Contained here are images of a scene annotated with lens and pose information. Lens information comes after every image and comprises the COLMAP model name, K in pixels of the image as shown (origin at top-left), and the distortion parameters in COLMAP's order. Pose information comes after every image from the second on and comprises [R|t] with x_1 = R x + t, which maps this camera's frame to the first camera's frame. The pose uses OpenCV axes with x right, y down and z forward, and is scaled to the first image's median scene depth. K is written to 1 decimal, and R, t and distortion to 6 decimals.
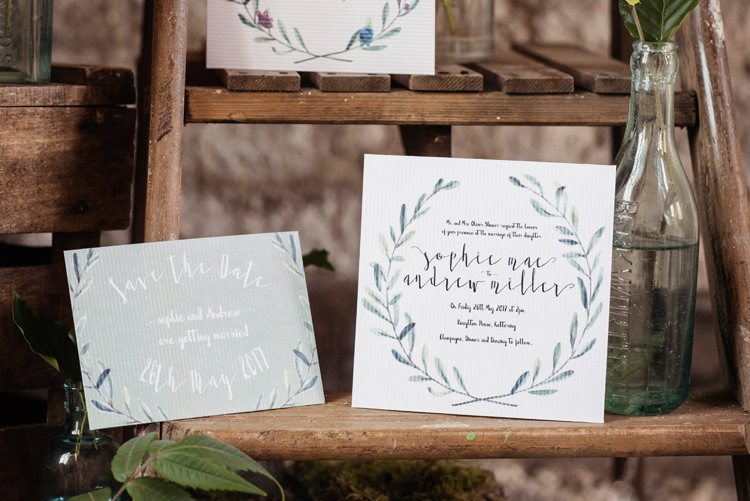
lens RADIAL K [[2712.6, 0, 375.0], [0, 2712.6, 250.5], [0, 0, 1]] dist [-0.176101, 0.764941]
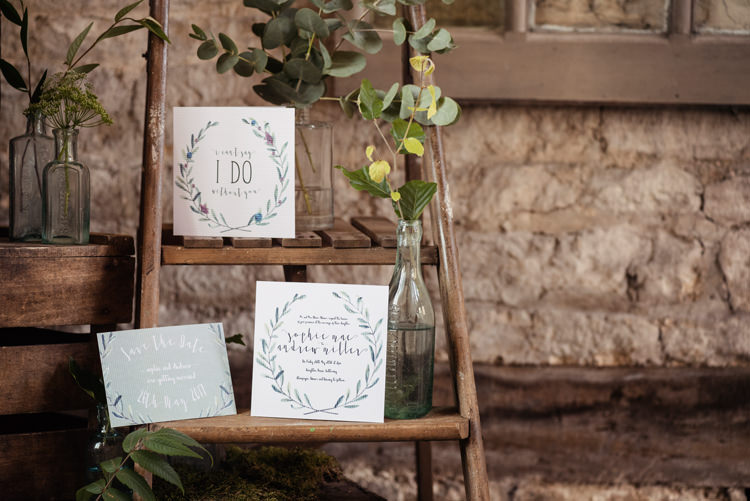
lens RADIAL K [[2712.6, 0, 375.0], [0, 2712.6, 250.5], [0, 0, 1]] dist [-0.176101, 0.764941]
pose [[0.999931, -0.008193, -0.008448, 0.093709], [0.007764, 0.998738, -0.049617, 0.037005], [0.008844, 0.049548, 0.998733, -0.871649]]
